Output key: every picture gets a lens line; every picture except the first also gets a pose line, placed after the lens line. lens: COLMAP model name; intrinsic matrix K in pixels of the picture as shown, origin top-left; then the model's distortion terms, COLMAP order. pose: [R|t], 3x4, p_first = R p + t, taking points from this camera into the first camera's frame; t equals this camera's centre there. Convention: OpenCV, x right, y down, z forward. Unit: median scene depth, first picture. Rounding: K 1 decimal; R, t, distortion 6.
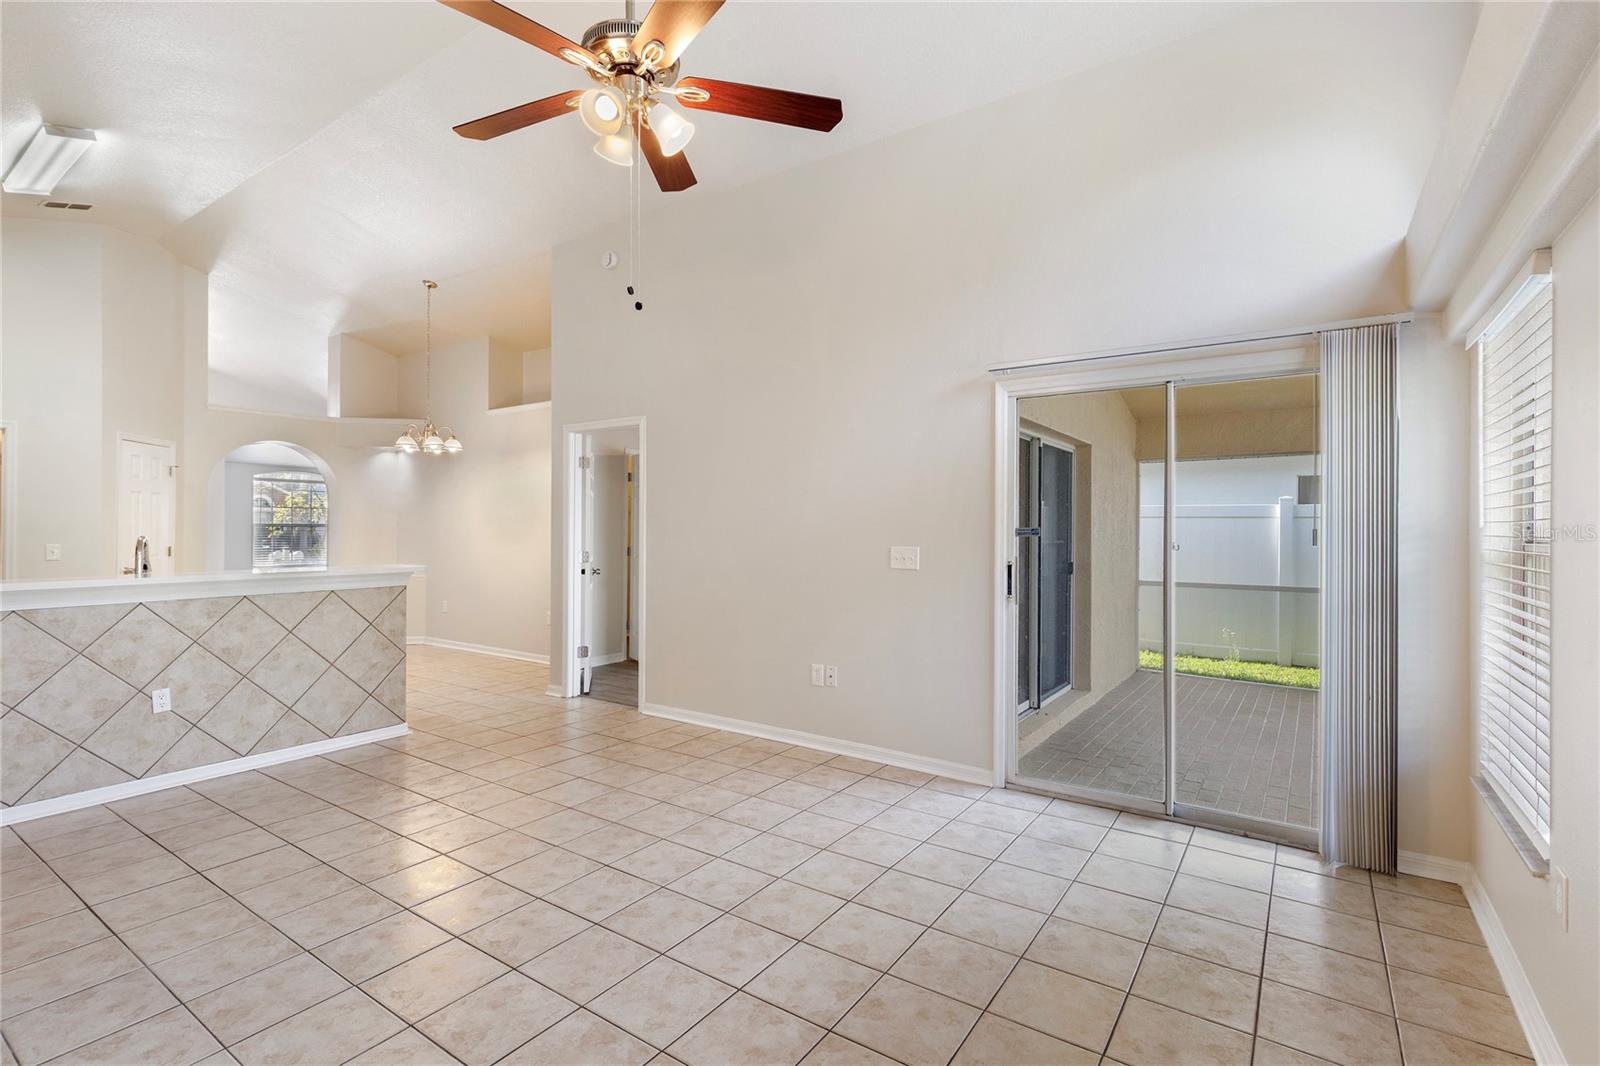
lens RADIAL K [[727.5, 0, 820.3], [0, 727.5, 552.2], [0, 0, 1]] dist [0.005254, 0.000319]
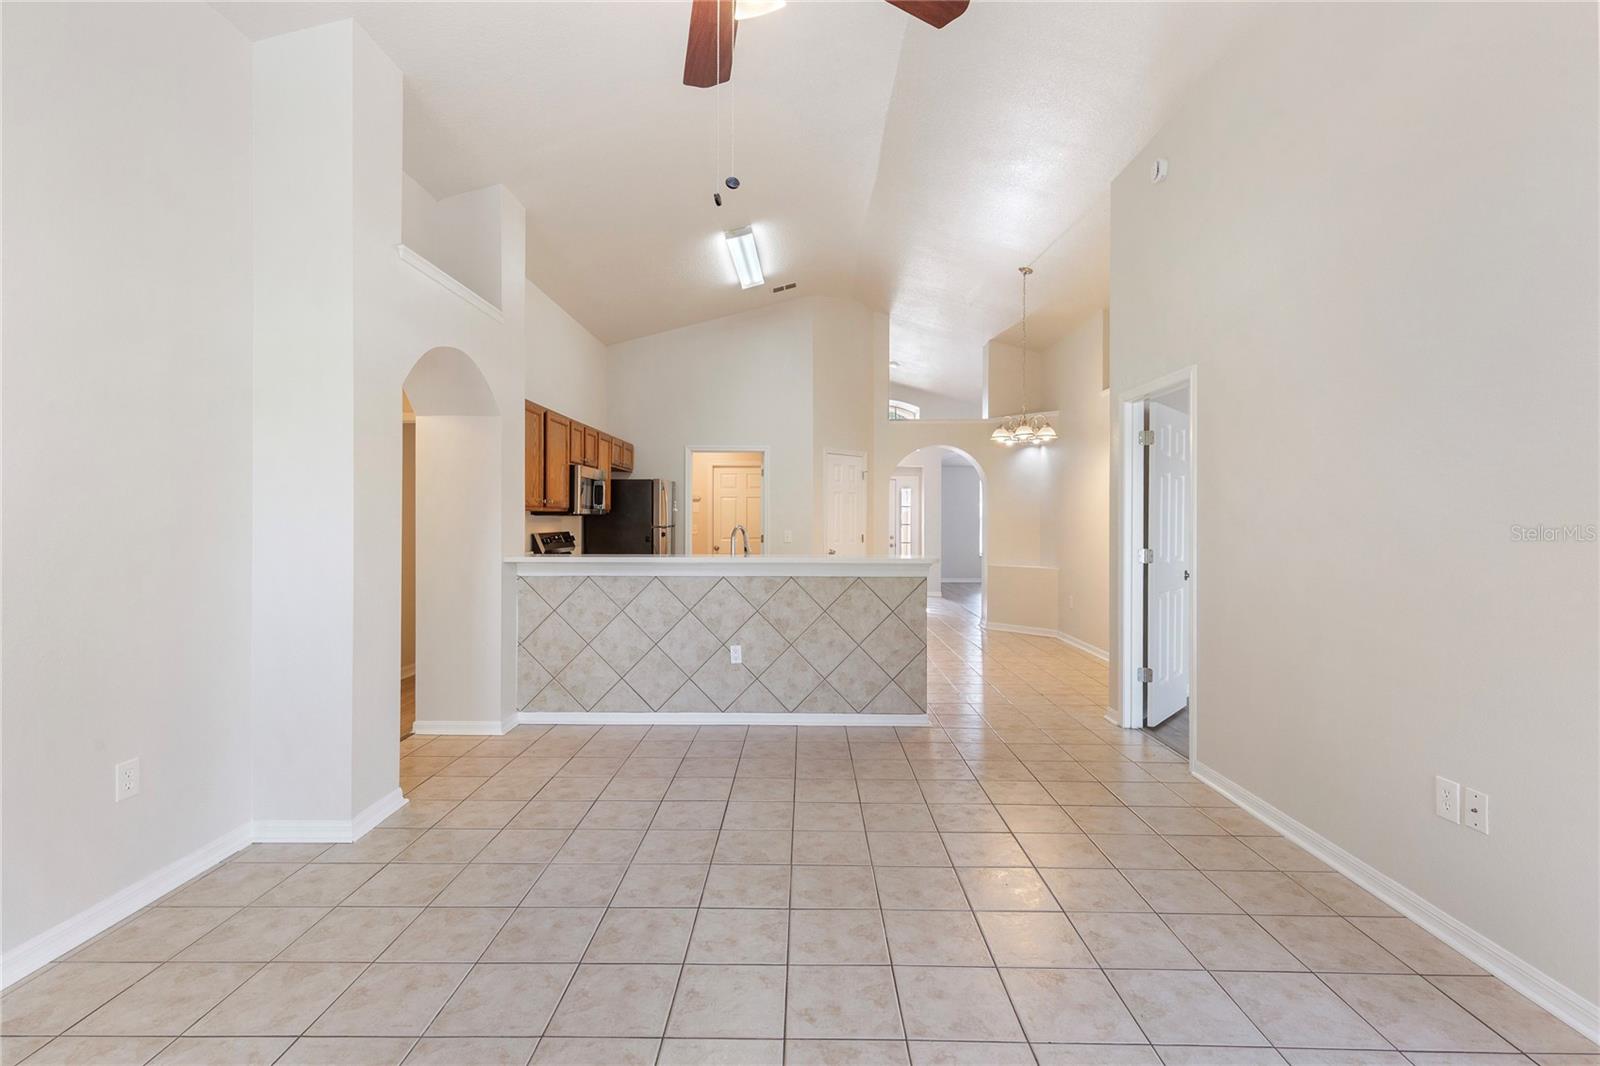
lens RADIAL K [[731.8, 0, 800.0], [0, 731.8, 533.0], [0, 0, 1]] dist [0.011269, -0.000539]
pose [[0.553602, 0.015381, -0.832639, 0.206403], [-0.030482, 0.999534, -0.001803, -0.008860], [0.832224, 0.026378, 0.553812, 0.362344]]
